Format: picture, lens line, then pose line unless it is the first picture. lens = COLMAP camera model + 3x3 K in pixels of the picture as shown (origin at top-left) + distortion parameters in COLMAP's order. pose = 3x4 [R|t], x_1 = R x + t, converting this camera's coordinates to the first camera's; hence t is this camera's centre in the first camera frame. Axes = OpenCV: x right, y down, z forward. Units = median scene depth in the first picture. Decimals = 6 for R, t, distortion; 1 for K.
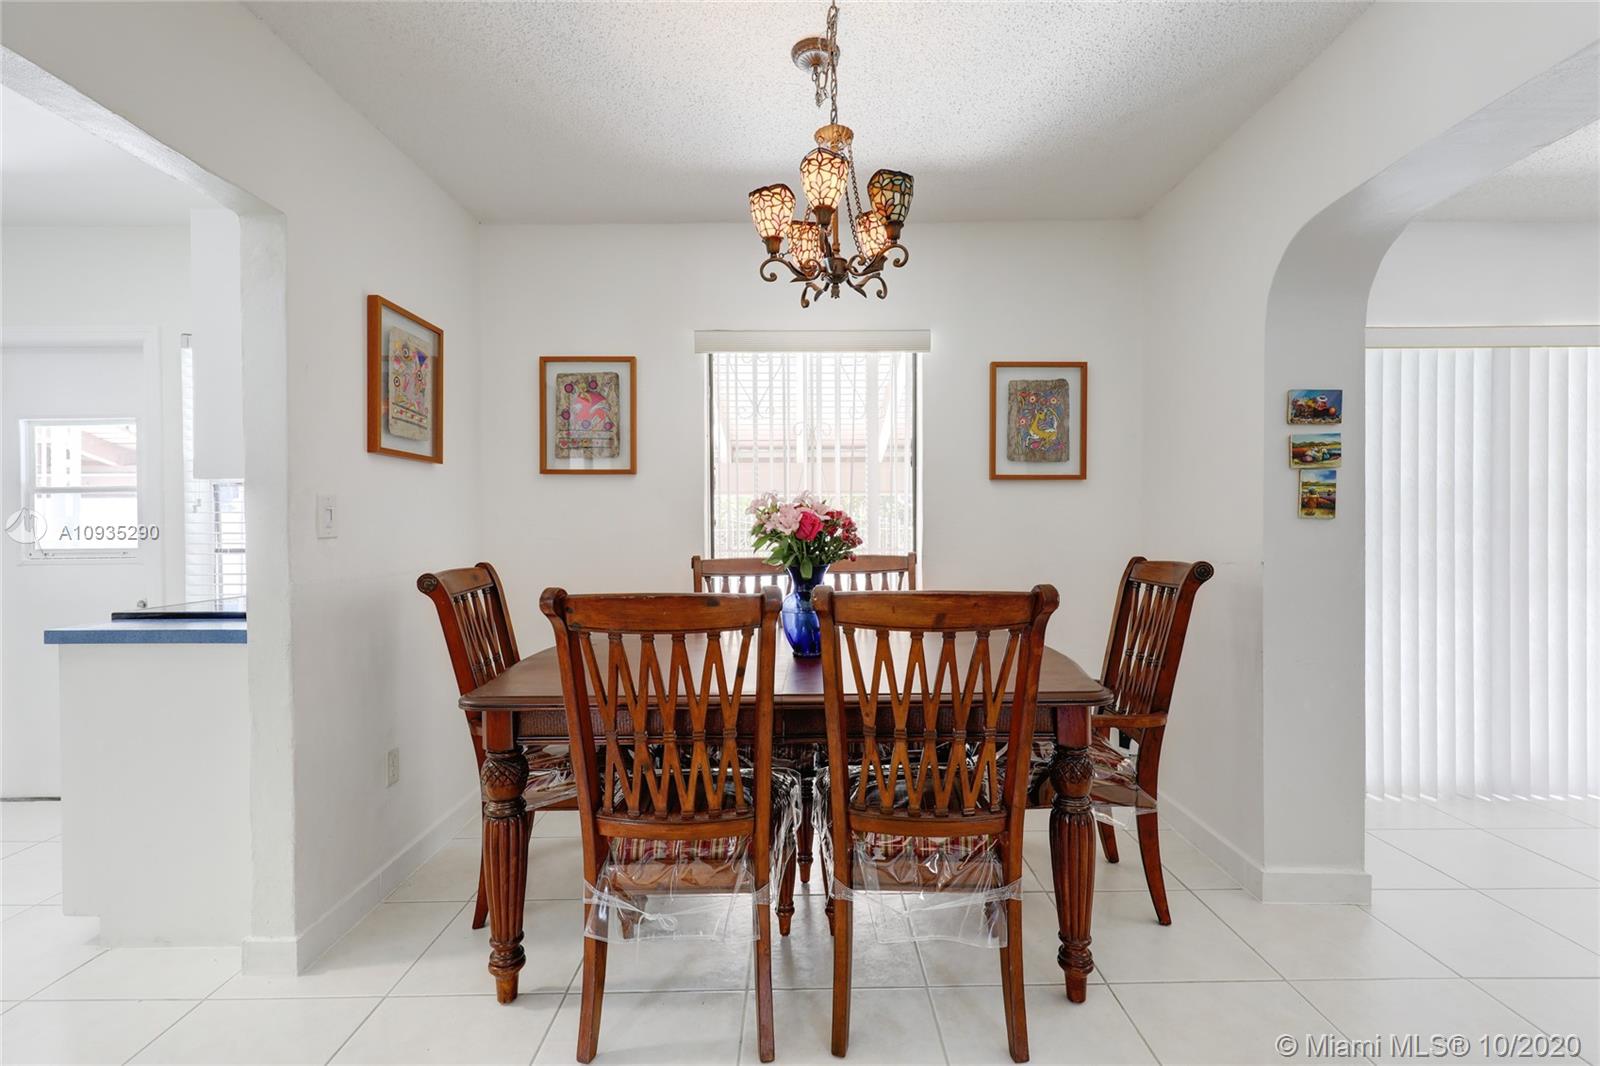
lens RADIAL K [[724.6, 0, 793.6], [0, 724.6, 528.0], [0, 0, 1]] dist [-0.000629, 0.001141]
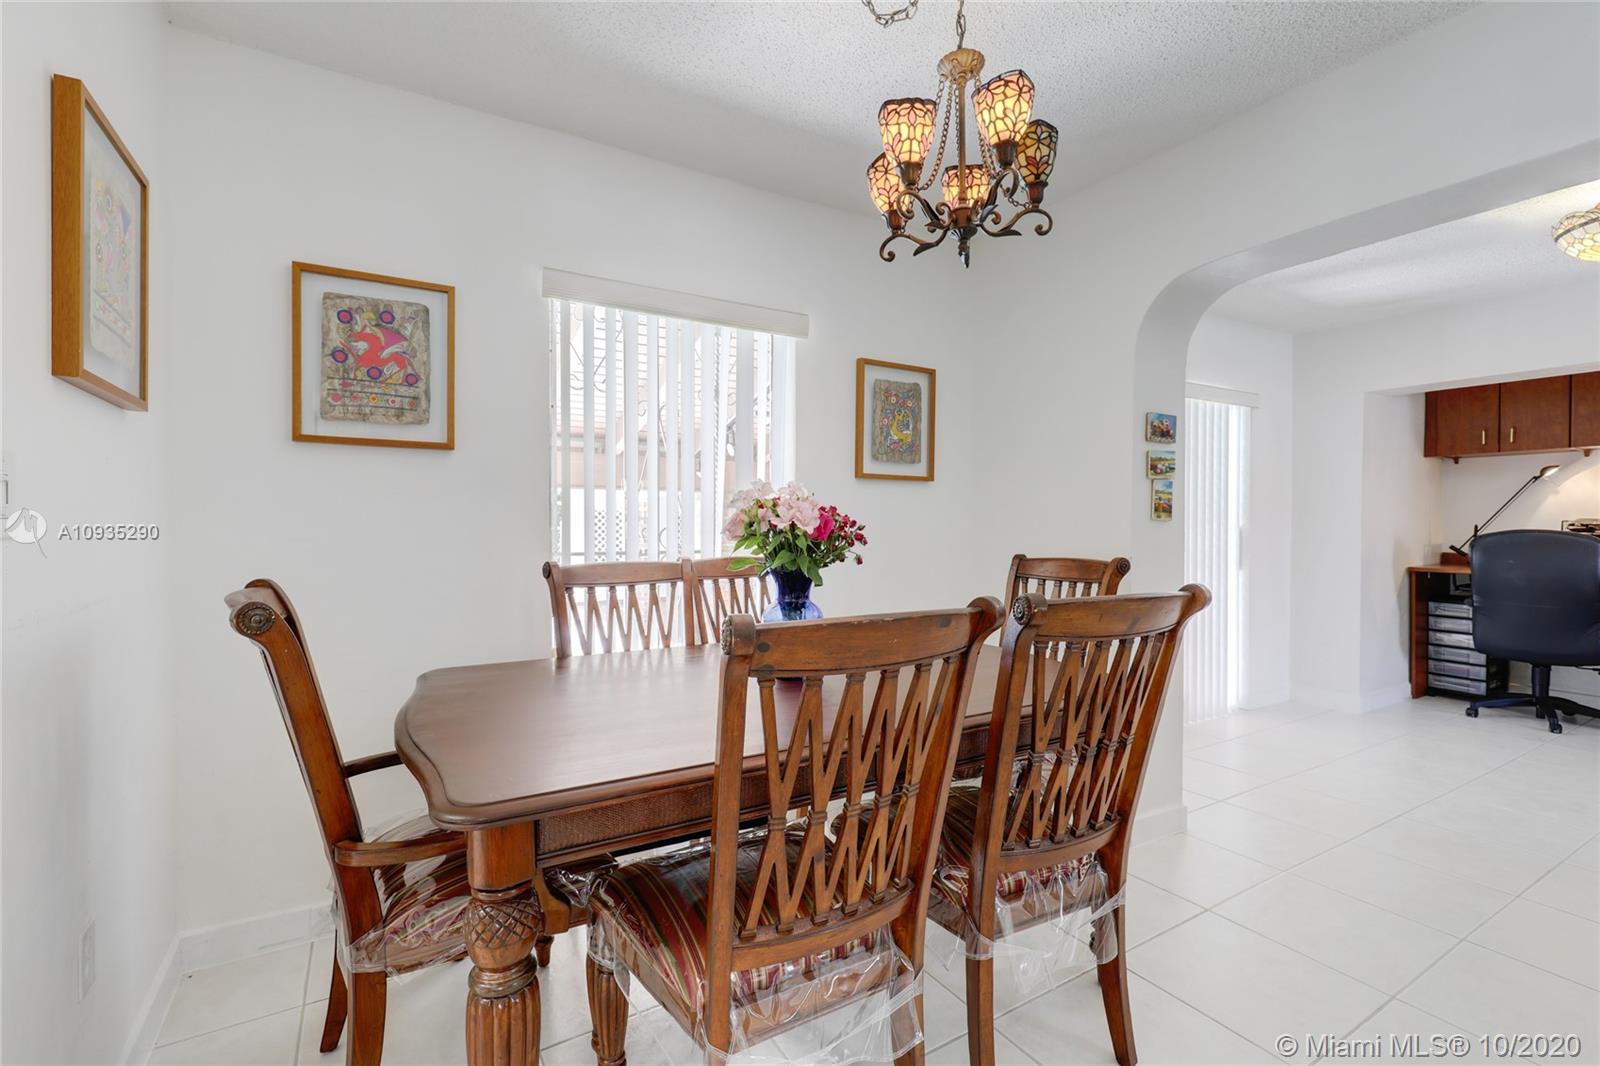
lens RADIAL K [[724.6, 0, 802.6], [0, 724.6, 532.5], [0, 0, 1]] dist [-0.000629, 0.001141]
pose [[0.852158, 0.001581, 0.523283, -0.413225], [-0.004323, 0.999983, 0.004018, 0.004280], [-0.523267, -0.005686, 0.852150, 0.279239]]
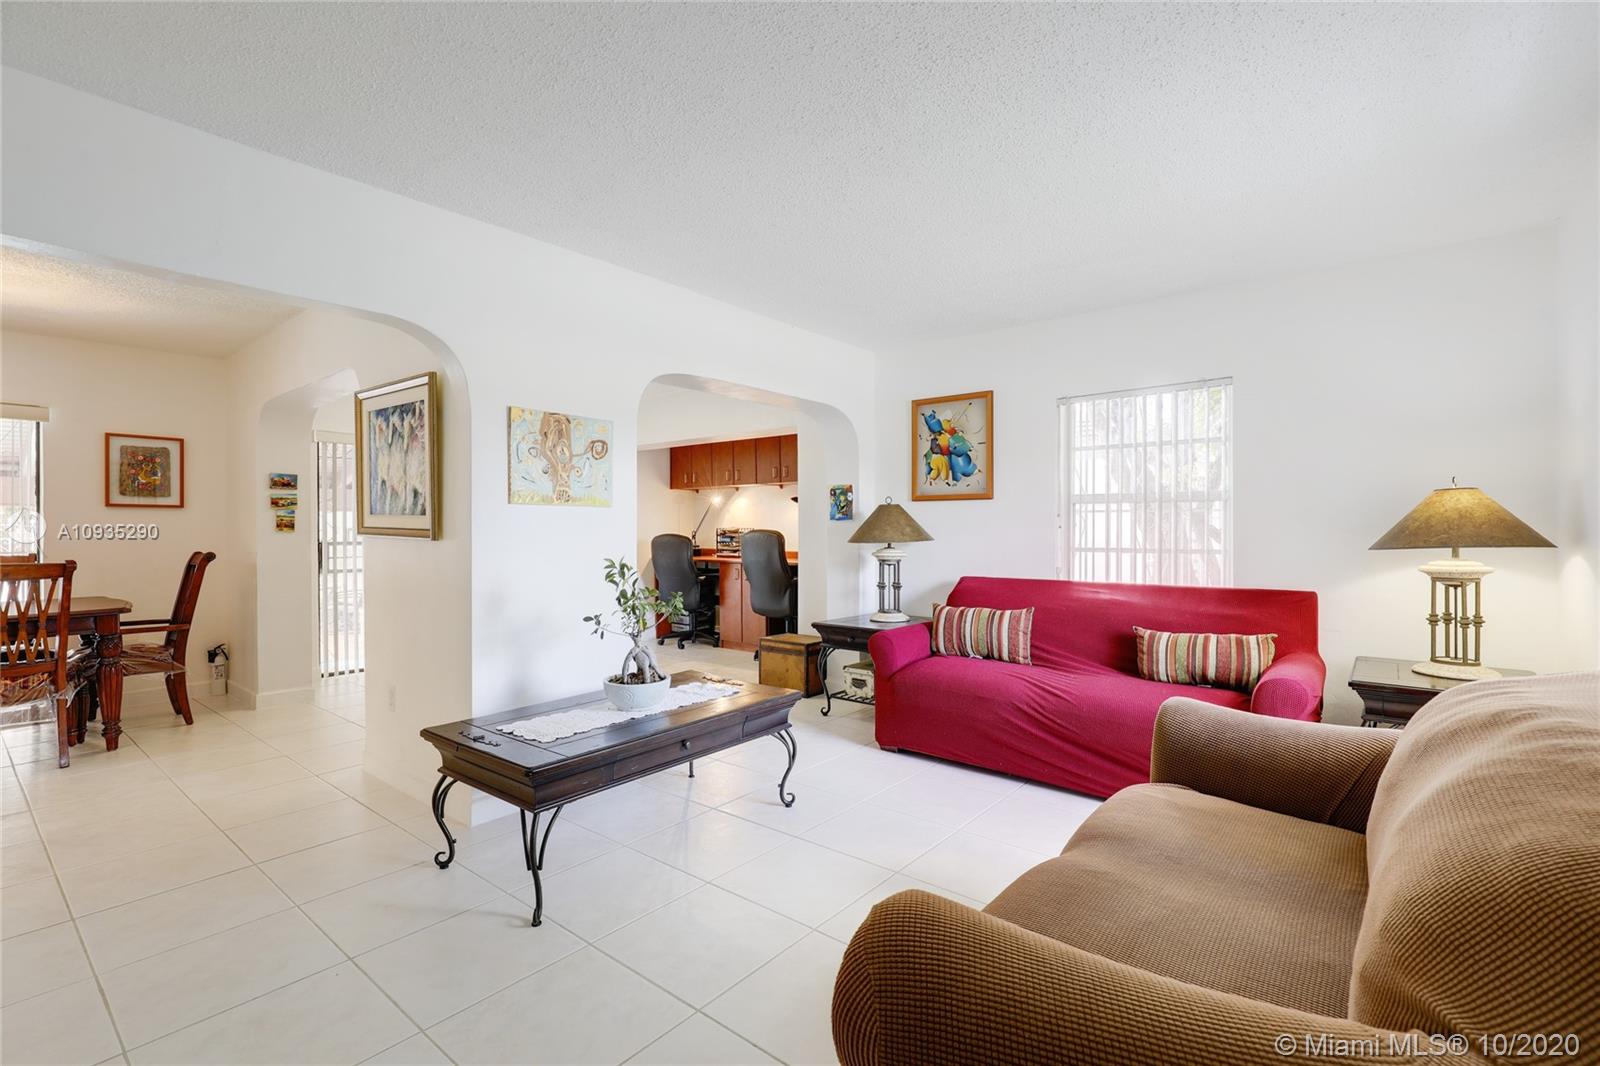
lens RADIAL K [[724.6, 0, 814.5], [0, 724.6, 537.2], [0, 0, 1]] dist [-0.000629, 0.001141]
pose [[0.620714, -0.004918, 0.784022, -0.011079], [0.002632, 0.999988, 0.004189, -0.002732], [-0.784033, -0.000536, 0.620719, -1.623783]]
